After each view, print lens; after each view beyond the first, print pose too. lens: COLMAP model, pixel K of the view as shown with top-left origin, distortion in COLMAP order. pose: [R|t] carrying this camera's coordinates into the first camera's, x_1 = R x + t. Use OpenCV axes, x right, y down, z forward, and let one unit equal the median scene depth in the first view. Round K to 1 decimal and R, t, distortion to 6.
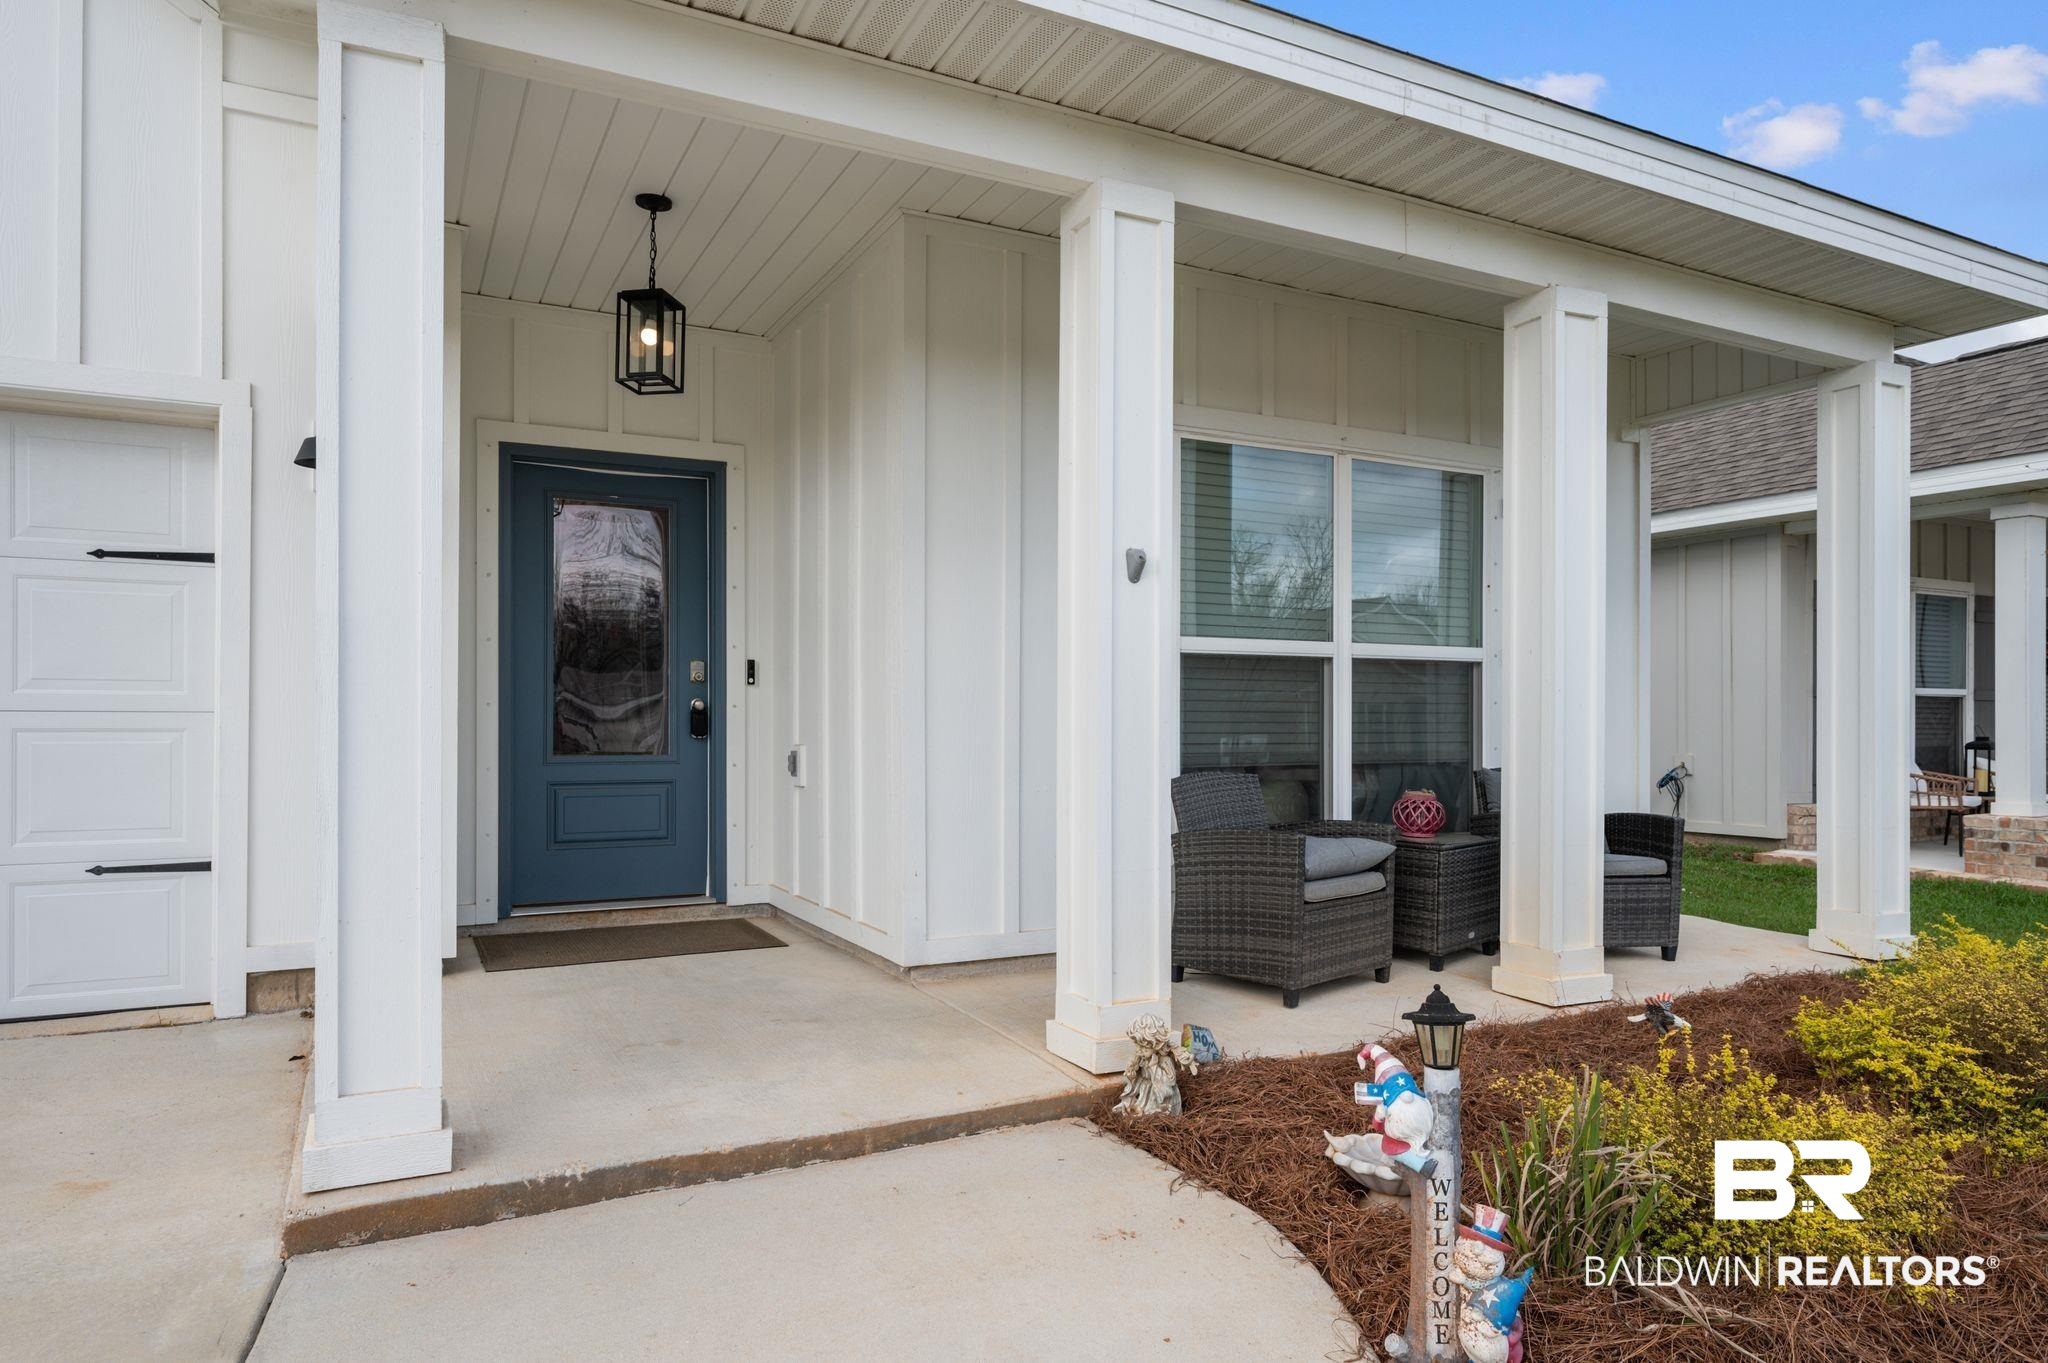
lens RADIAL K [[1257.9, 0, 1022.5], [0, 1257.9, 723.1], [0, 0, 1]] dist [-0.001740, -0.000073]
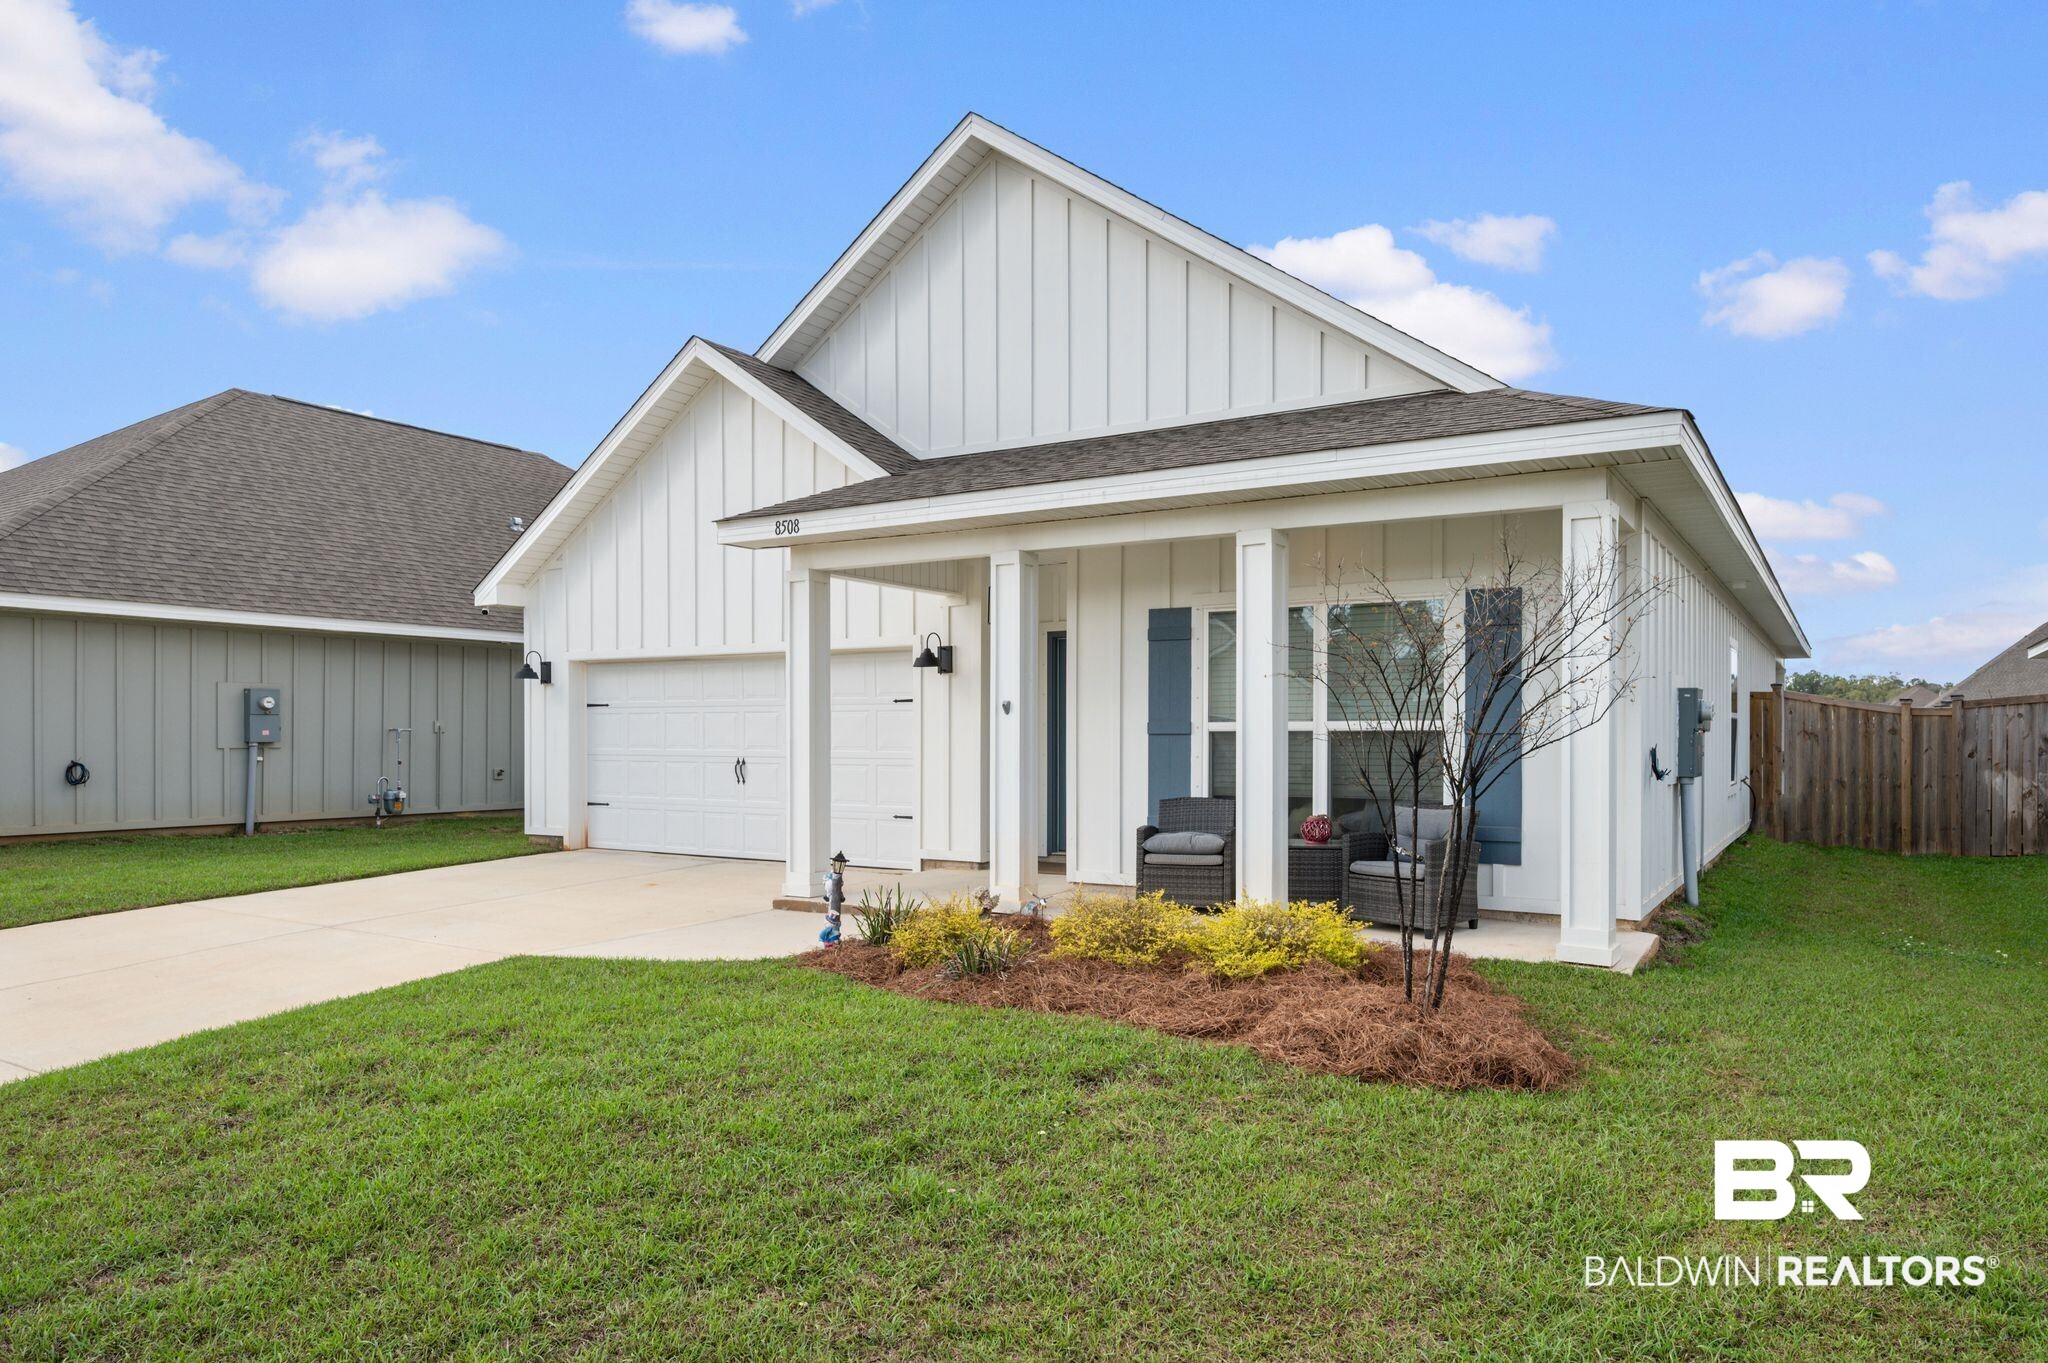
lens RADIAL K [[1320.3, 0, 1008.5], [0, 1320.3, 731.9], [0, 0, 1]] dist [-0.005411, -0.002044]
pose [[0.495204, -0.003898, -0.868768, 1.607126], [0.001222, 0.999992, -0.003790, -0.047648], [0.868776, 0.000815, 0.495205, -0.179724]]
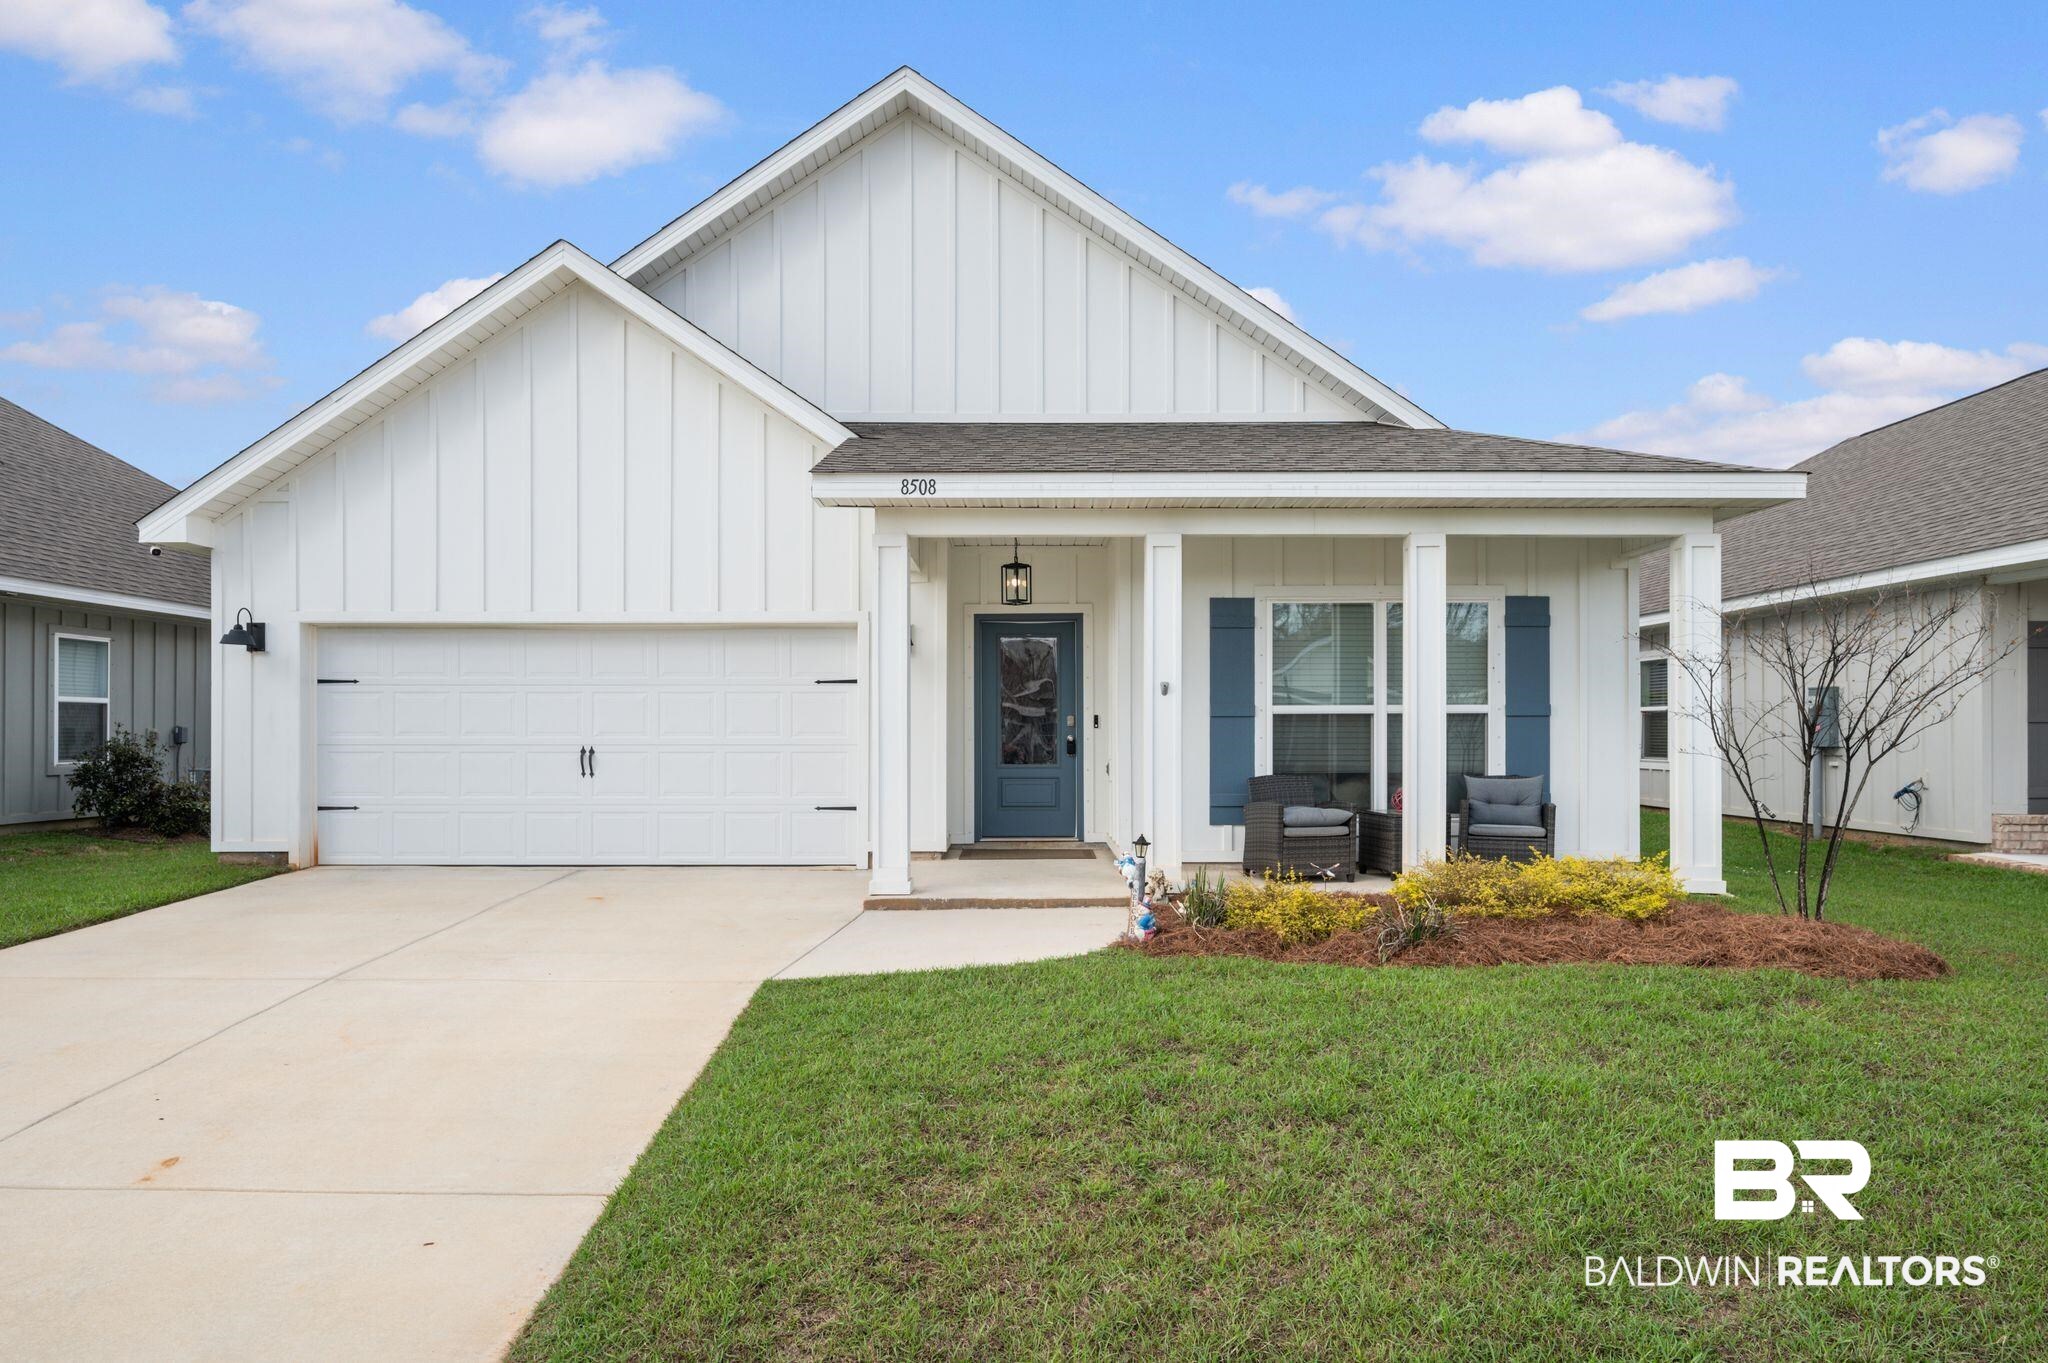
lens RADIAL K [[1320.3, 0, 1008.5], [0, 1320.3, 731.9], [0, 0, 1]] dist [-0.005411, -0.002044]
pose [[0.882634, -0.002505, -0.470055, 0.717198], [0.002793, 0.999996, -0.000085, -0.029036], [0.470053, -0.001238, 0.882637, -0.982684]]
